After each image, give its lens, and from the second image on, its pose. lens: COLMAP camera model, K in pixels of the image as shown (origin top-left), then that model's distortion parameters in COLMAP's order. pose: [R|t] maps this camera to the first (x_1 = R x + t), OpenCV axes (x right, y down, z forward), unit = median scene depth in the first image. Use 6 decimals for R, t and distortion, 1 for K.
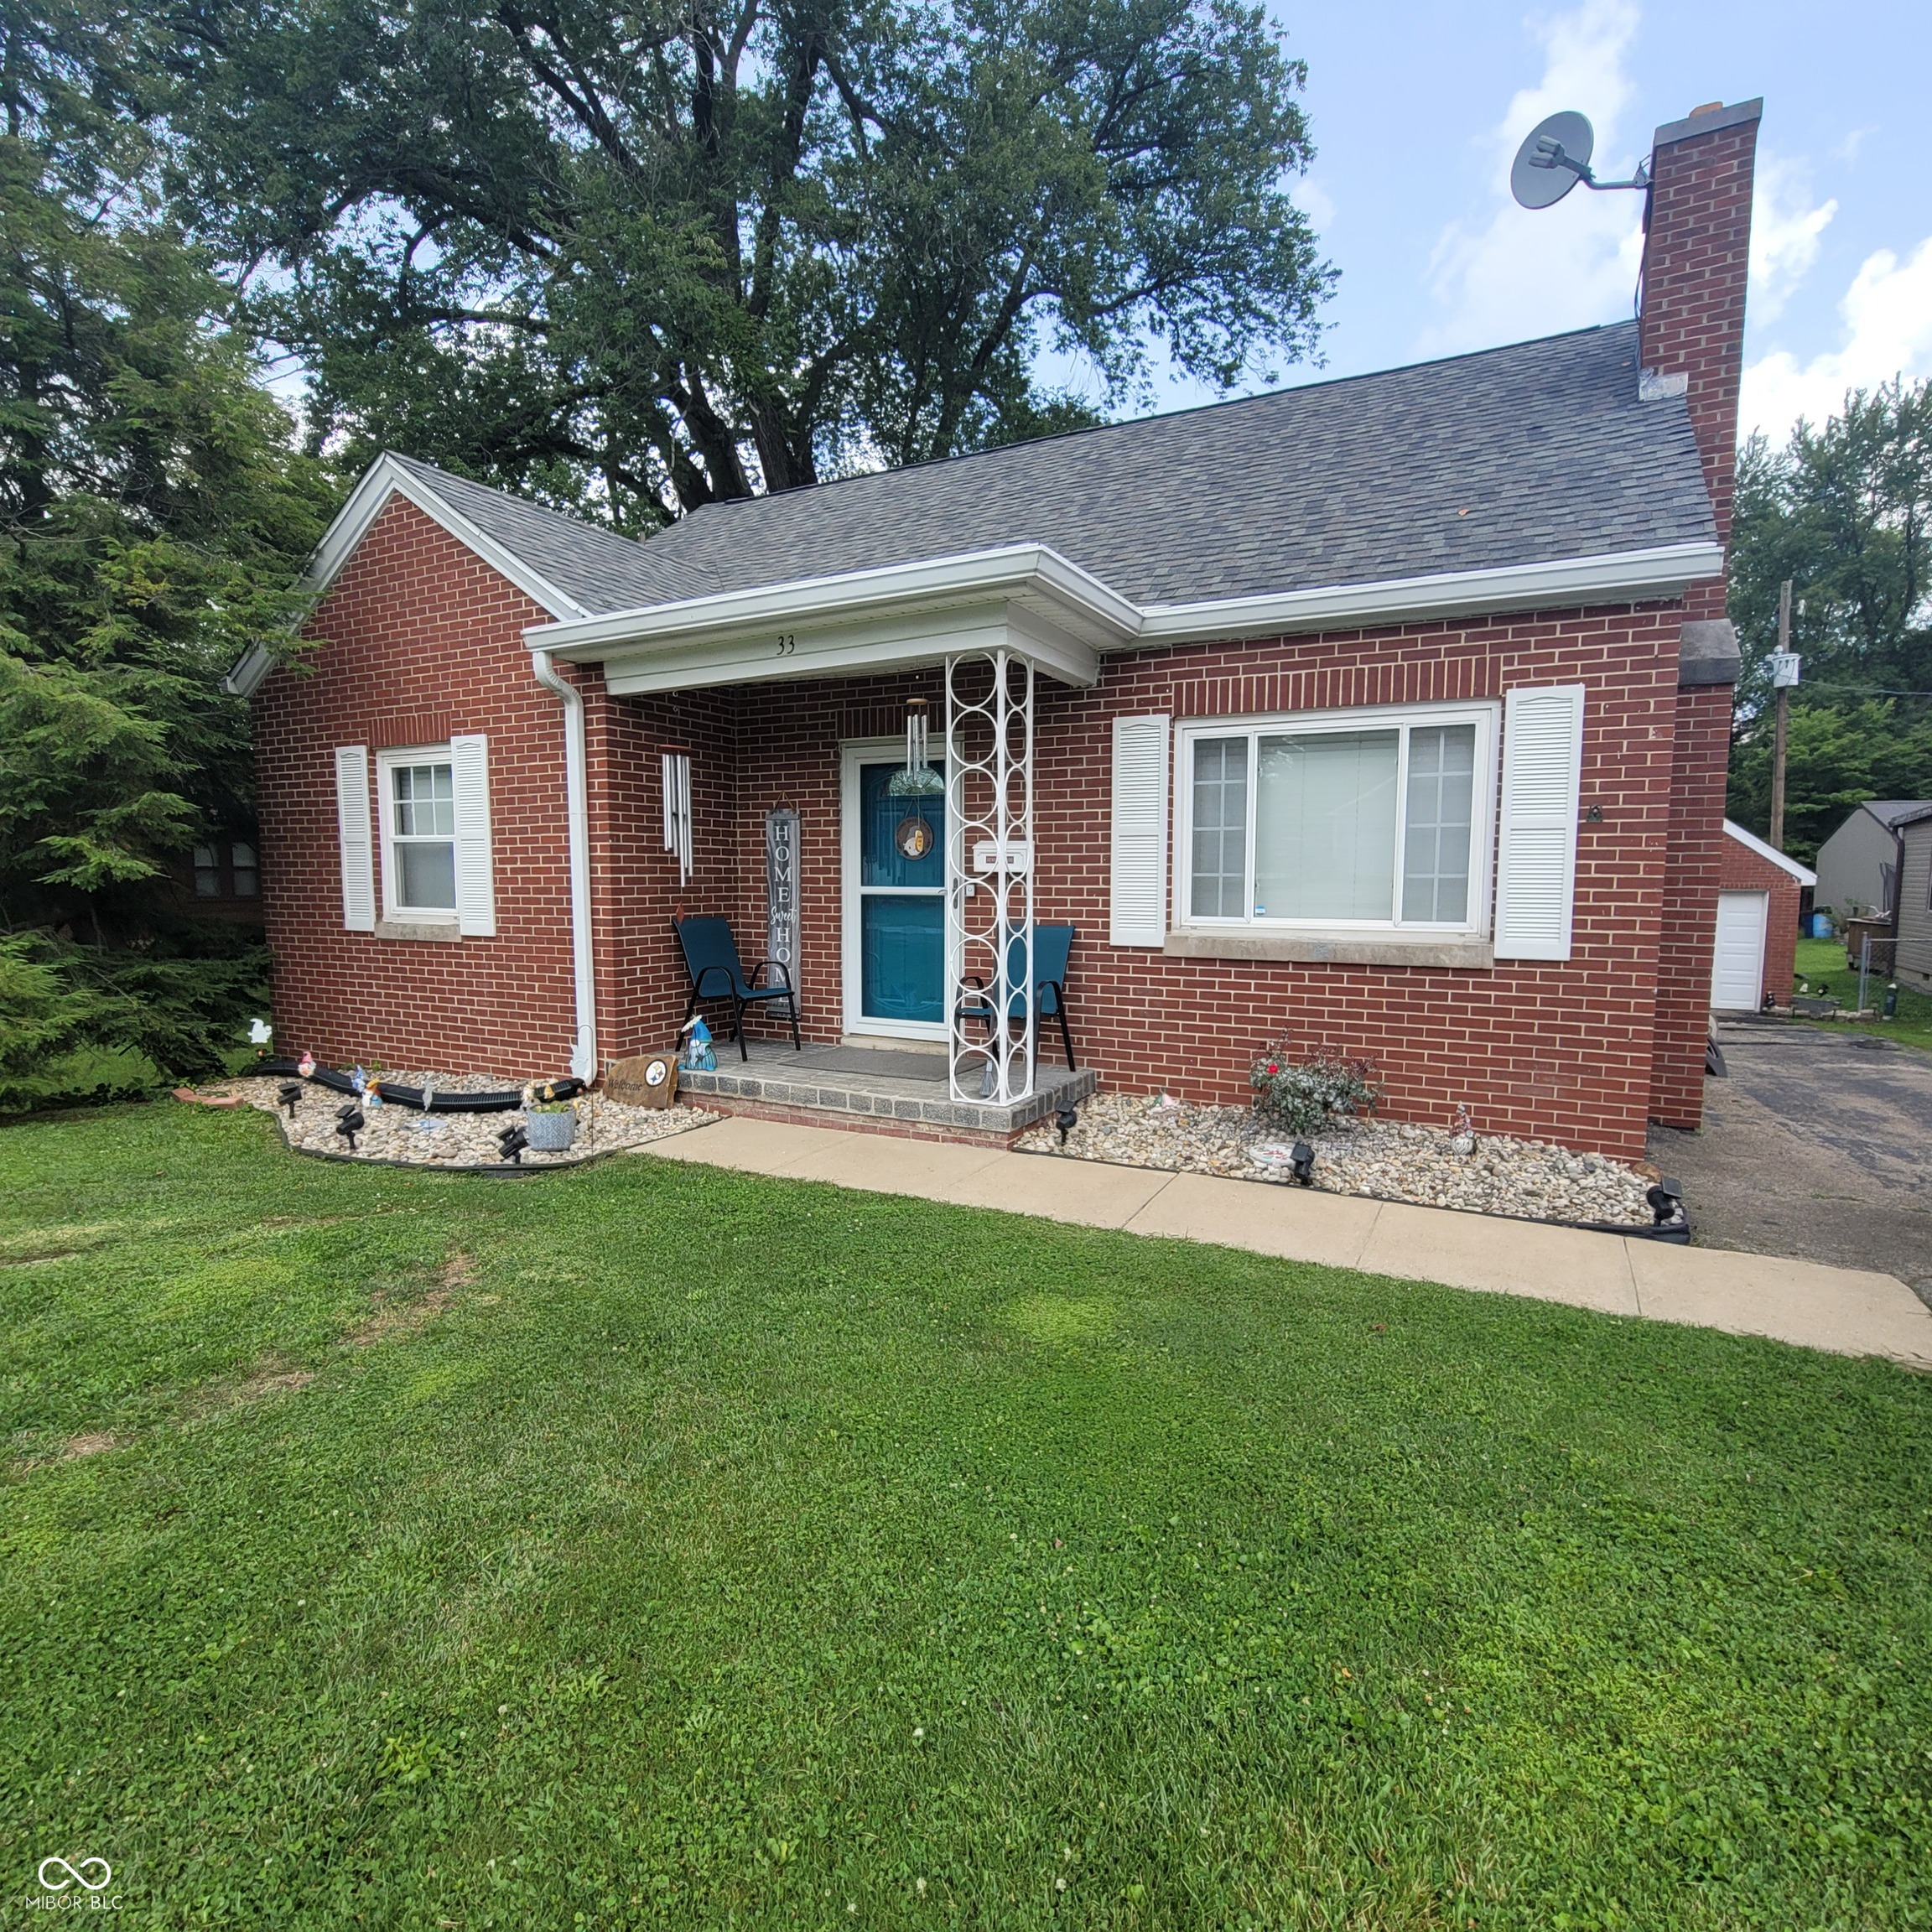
lens RADIAL K [[1060.2, 0, 966.0], [0, 1060.2, 966.0], [0, 0, 1]] dist [-0.004832, -0.001231]
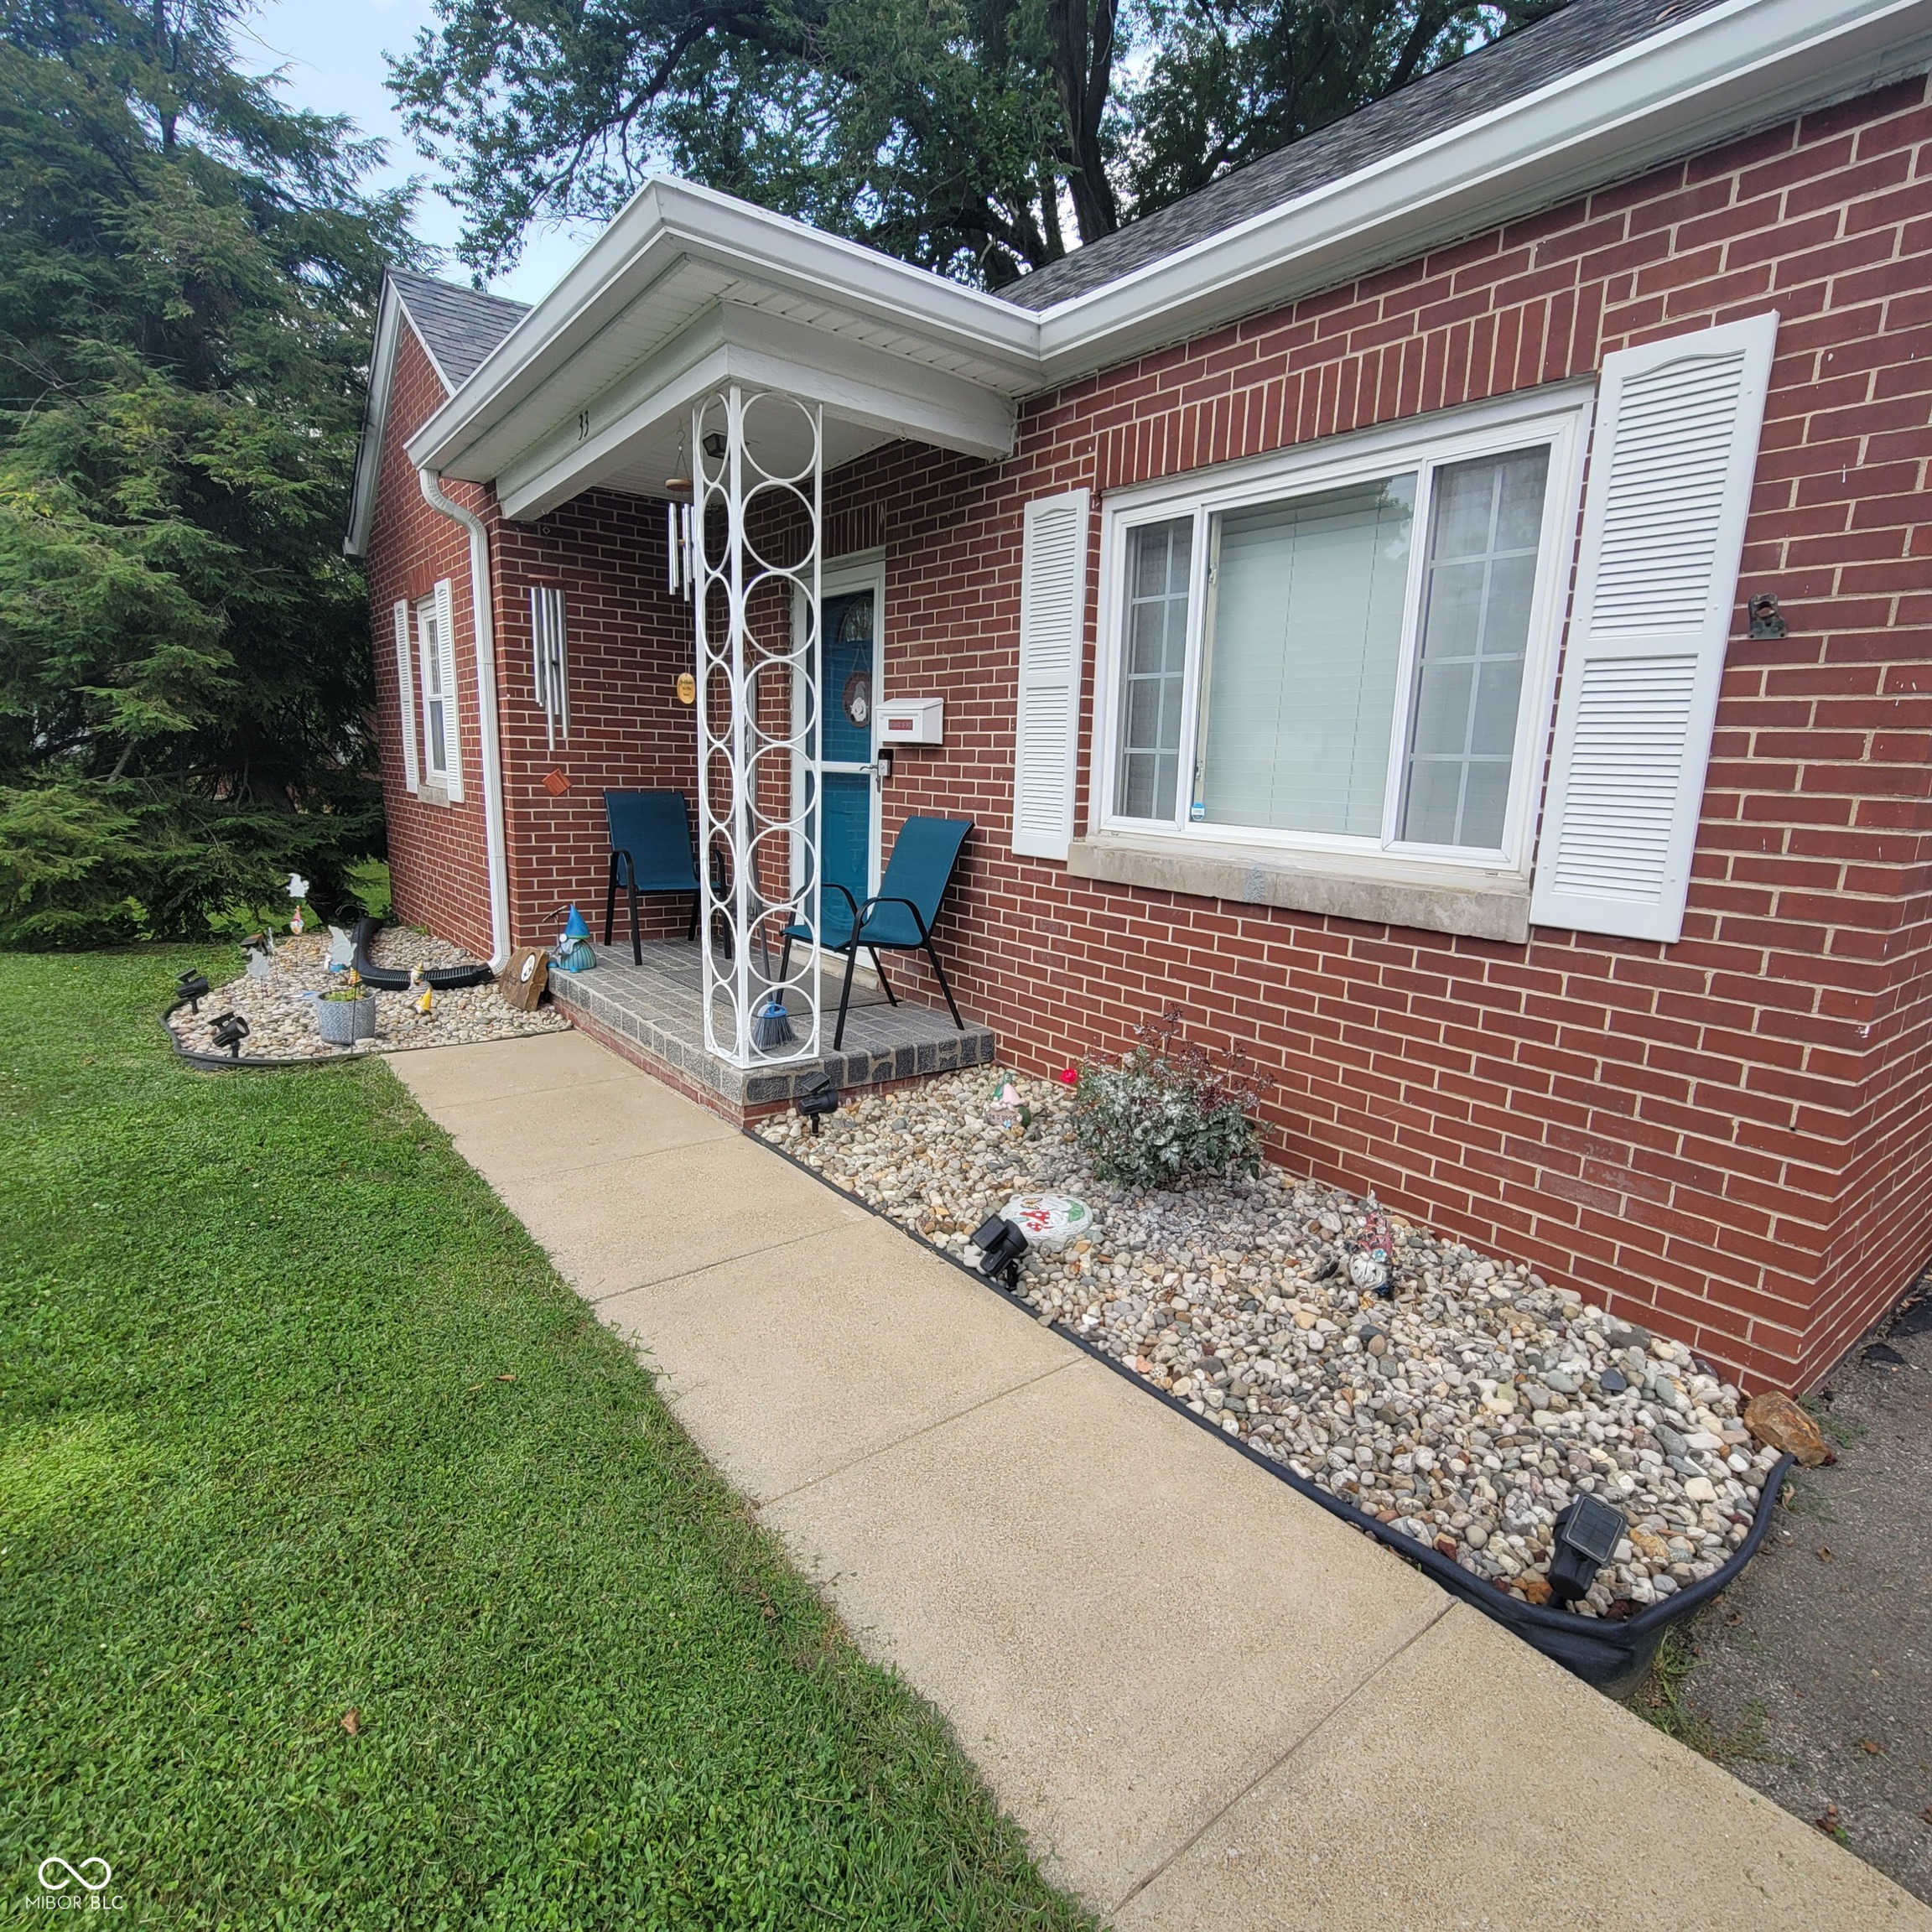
lens RADIAL K [[1060.2, 0, 966.0], [0, 1060.2, 966.0], [0, 0, 1]] dist [-0.004832, -0.001231]
pose [[0.913302, 0.106719, -0.393053, 0.442714], [-0.069164, 0.991683, 0.108544, -0.022841], [0.401368, -0.071948, 0.913087, 0.419184]]
